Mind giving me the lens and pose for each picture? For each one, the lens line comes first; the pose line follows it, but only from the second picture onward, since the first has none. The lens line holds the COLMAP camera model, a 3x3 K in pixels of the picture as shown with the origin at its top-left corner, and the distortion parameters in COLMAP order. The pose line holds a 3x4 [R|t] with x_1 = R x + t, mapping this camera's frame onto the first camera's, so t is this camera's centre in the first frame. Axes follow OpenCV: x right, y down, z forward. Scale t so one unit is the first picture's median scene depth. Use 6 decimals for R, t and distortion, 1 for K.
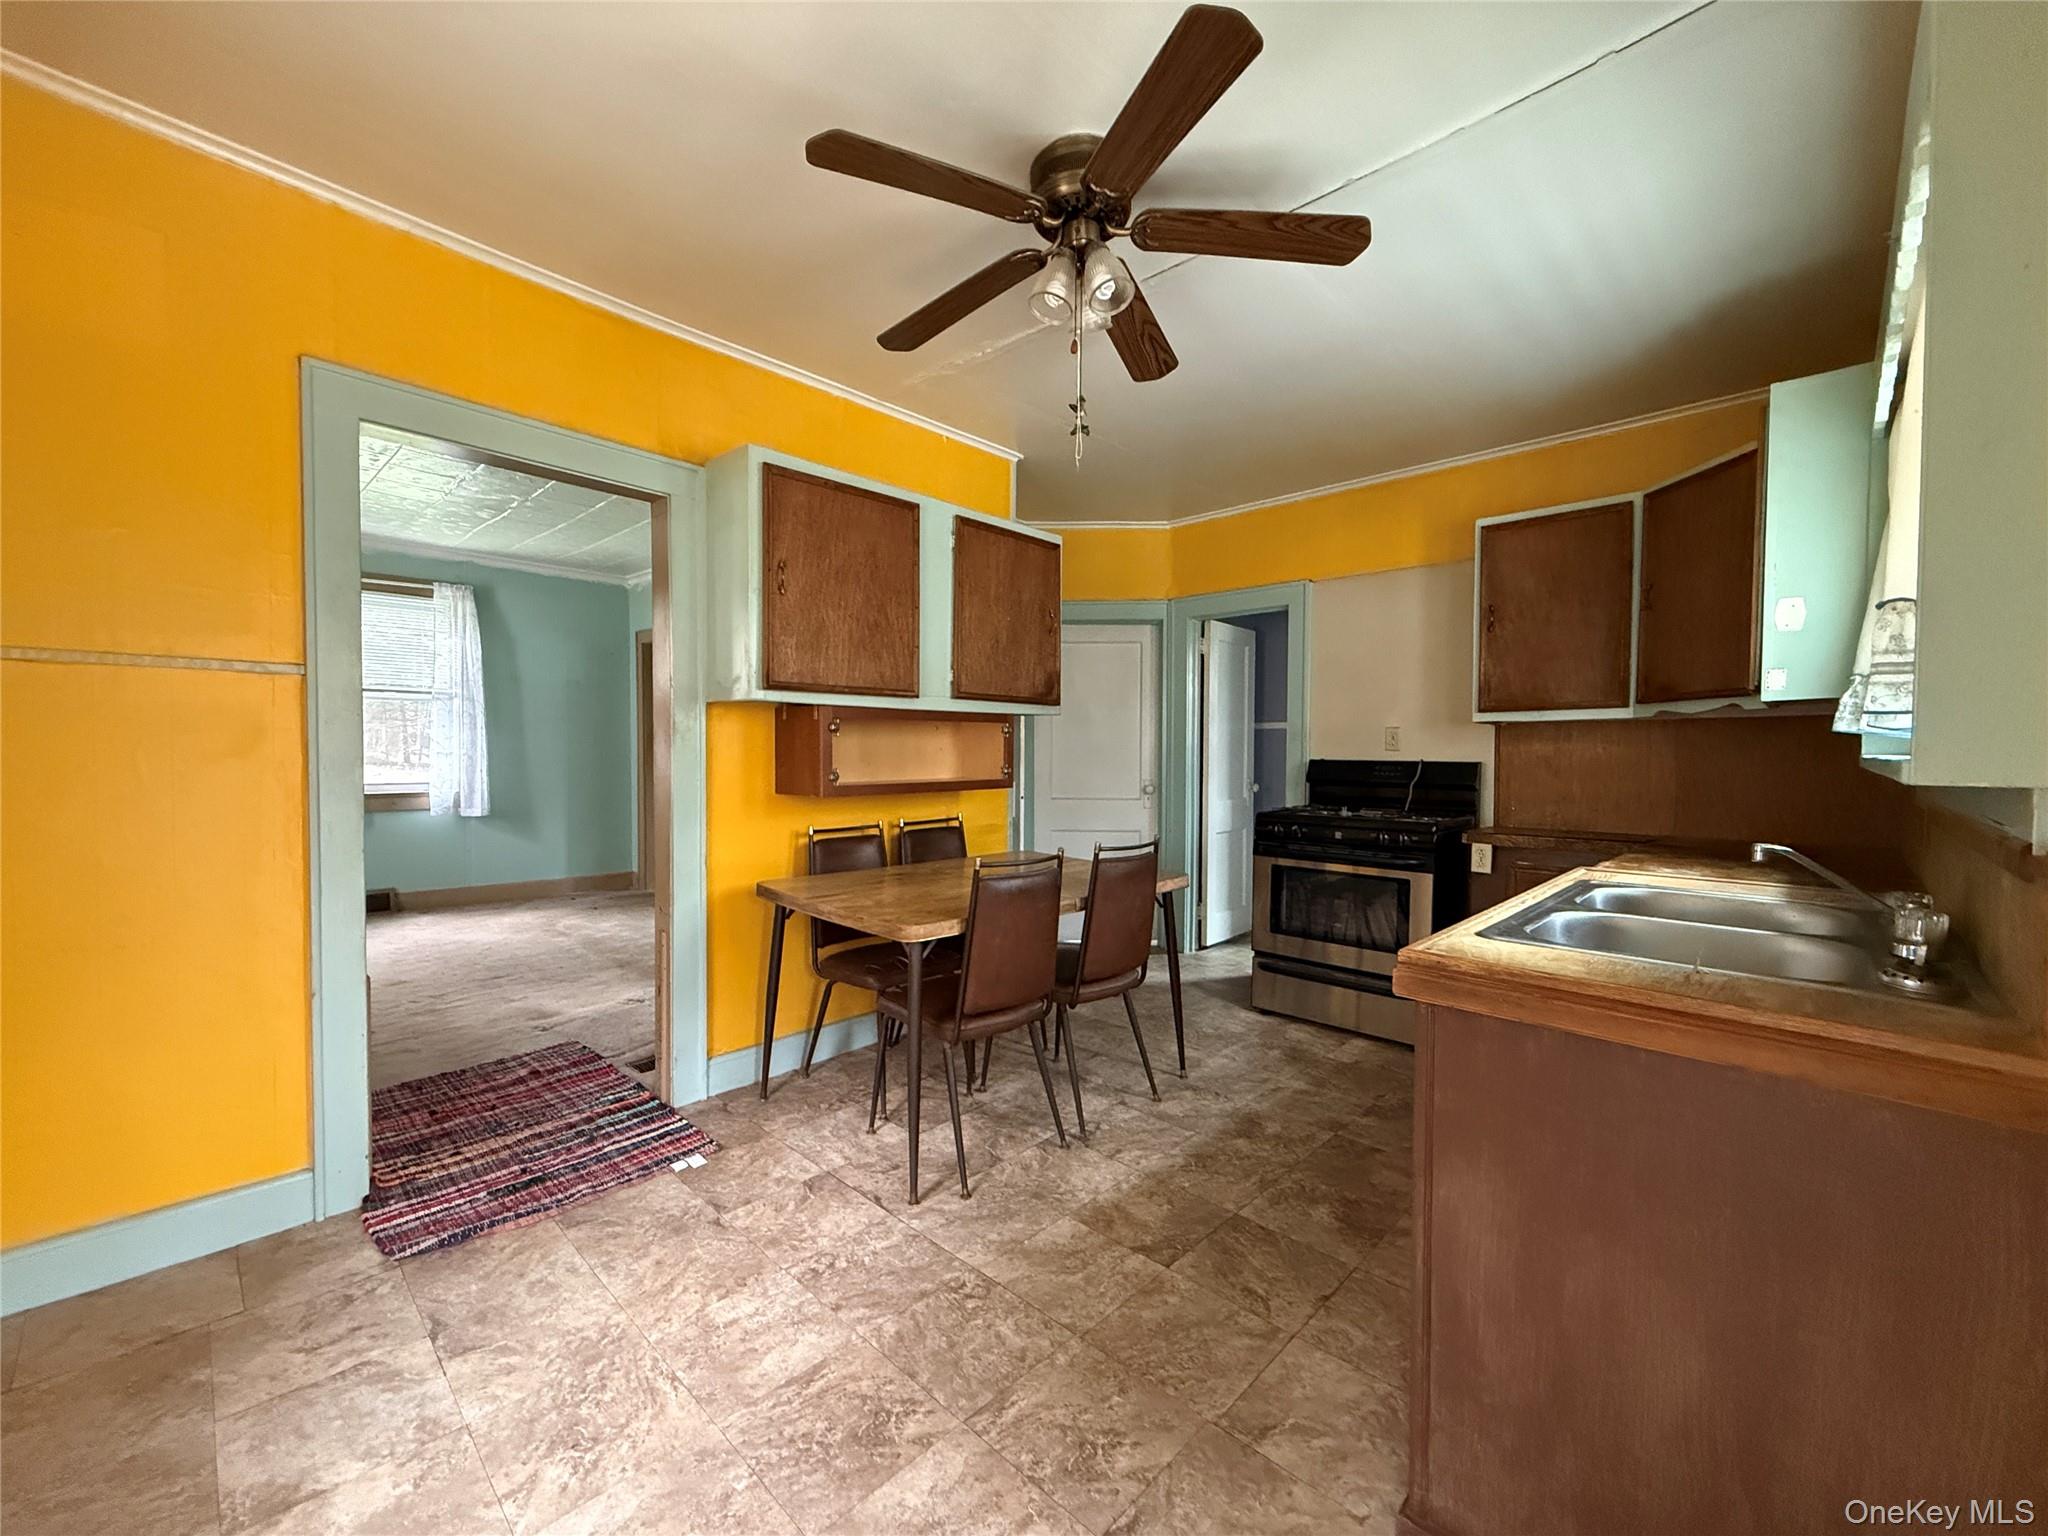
lens RADIAL K [[817.1, 0, 1021.0], [0, 817.1, 774.7], [0, 0, 1]] dist [-0.000059, -0.000362]
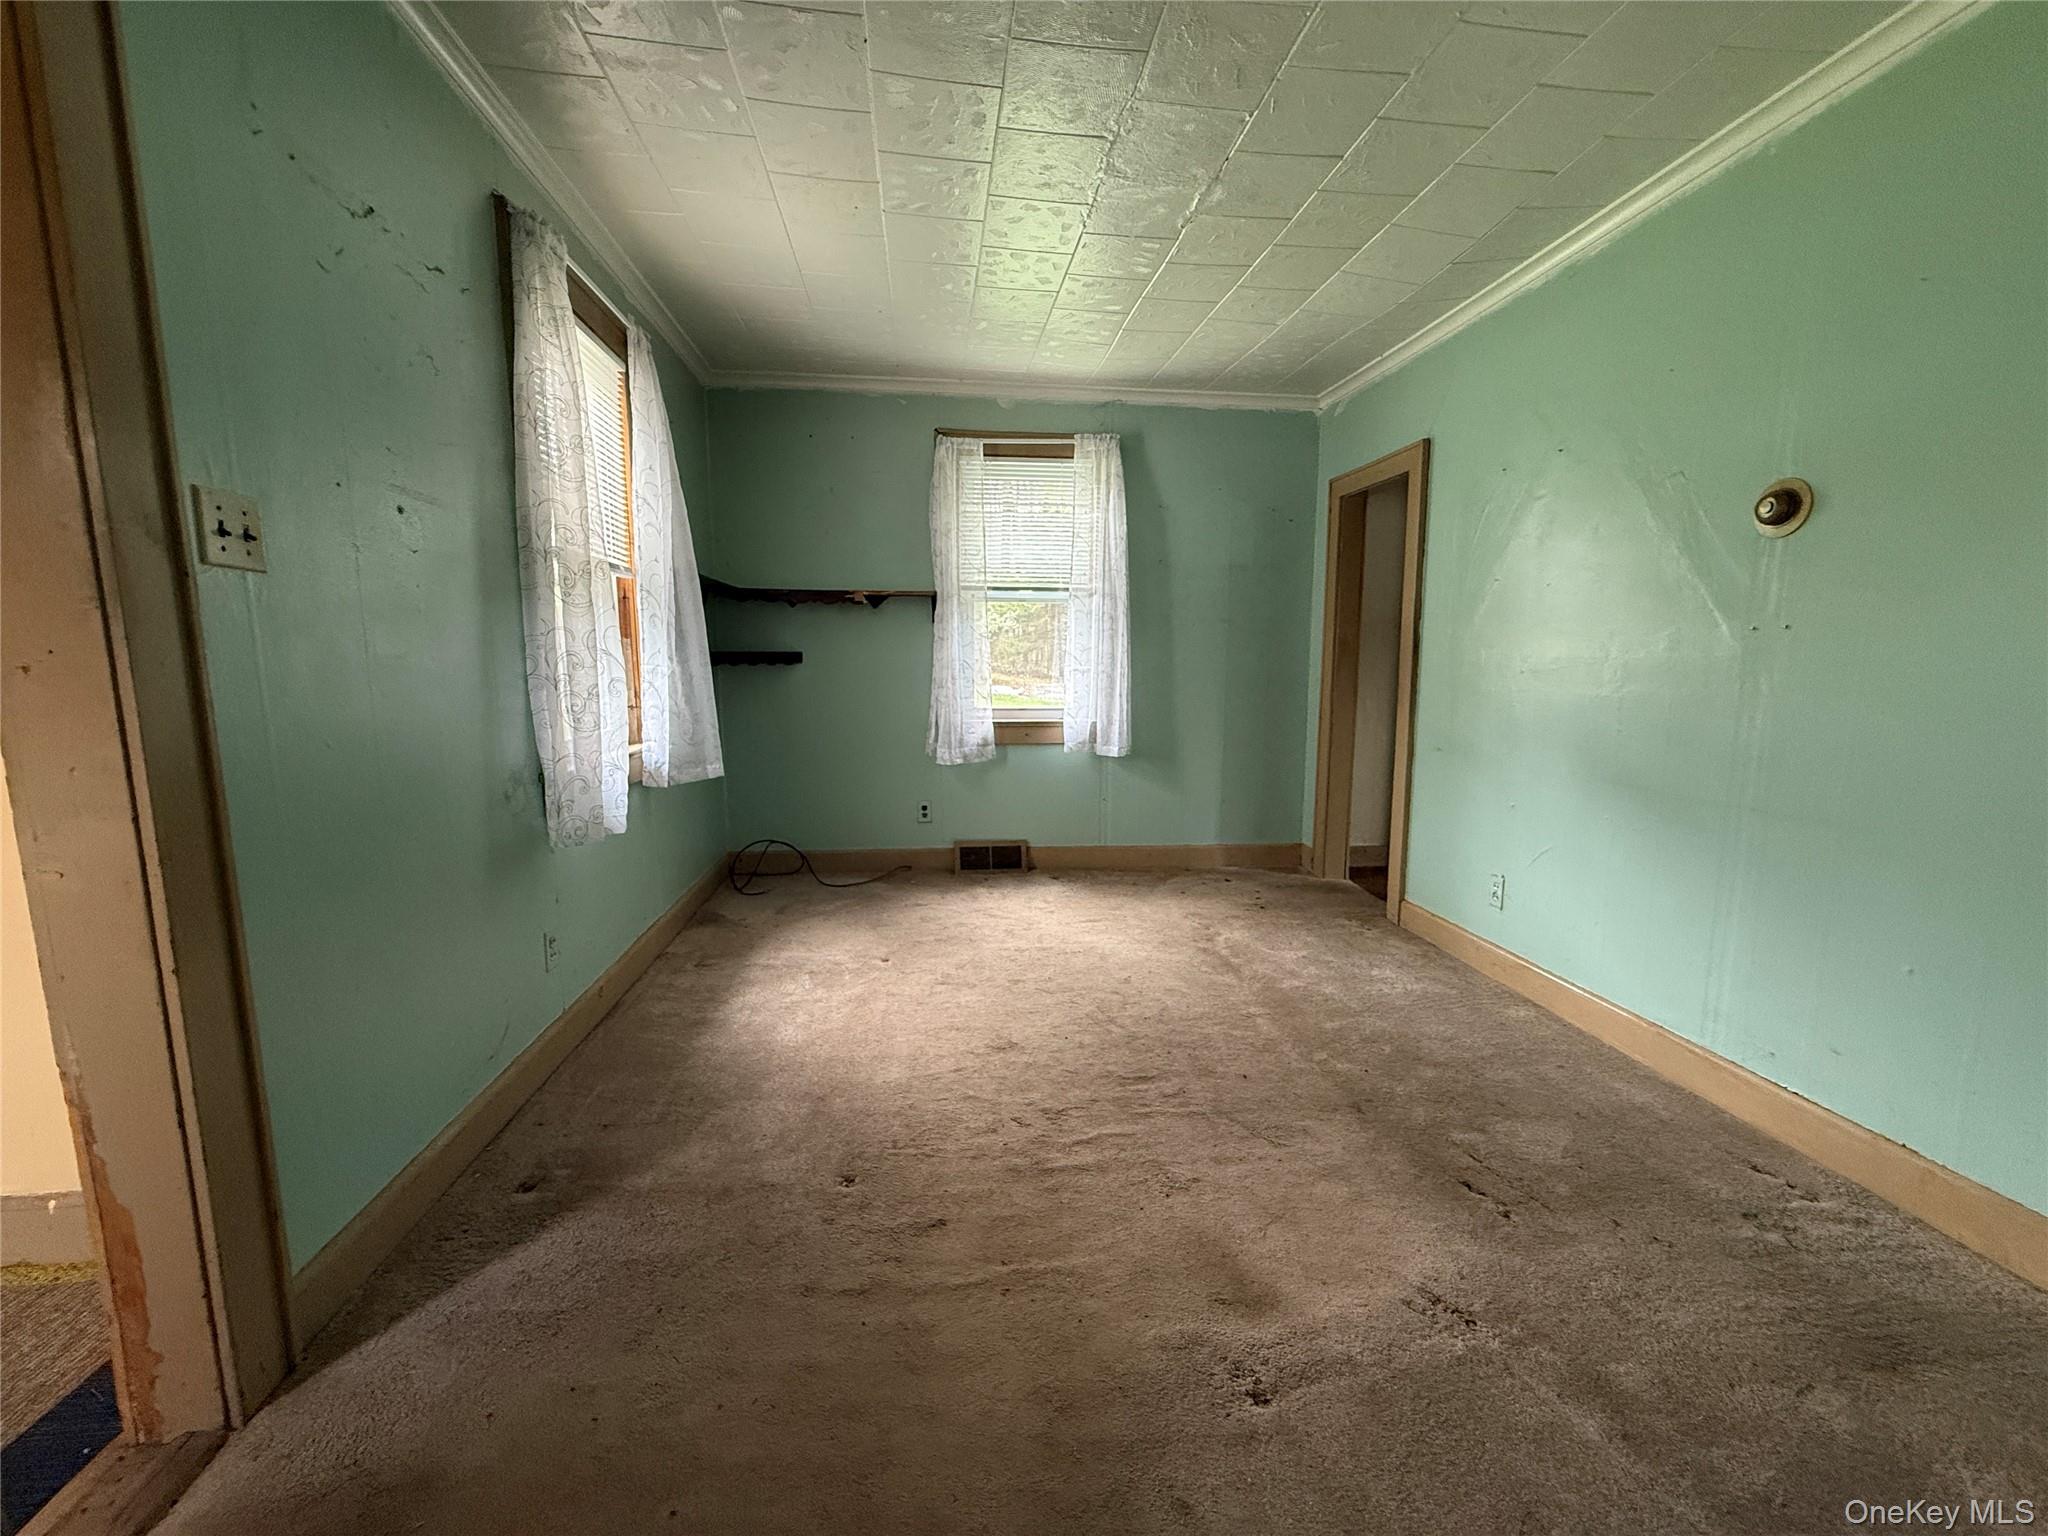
lens RADIAL K [[817.1, 0, 1018.8], [0, 817.1, 764.9], [0, 0, 1]] dist [-0.000059, -0.000362]
pose [[0.766480, 0.075988, -0.637757, -0.486207], [-0.015884, 0.994915, 0.099453, -0.024945], [0.642072, -0.066098, 0.763790, 0.706952]]
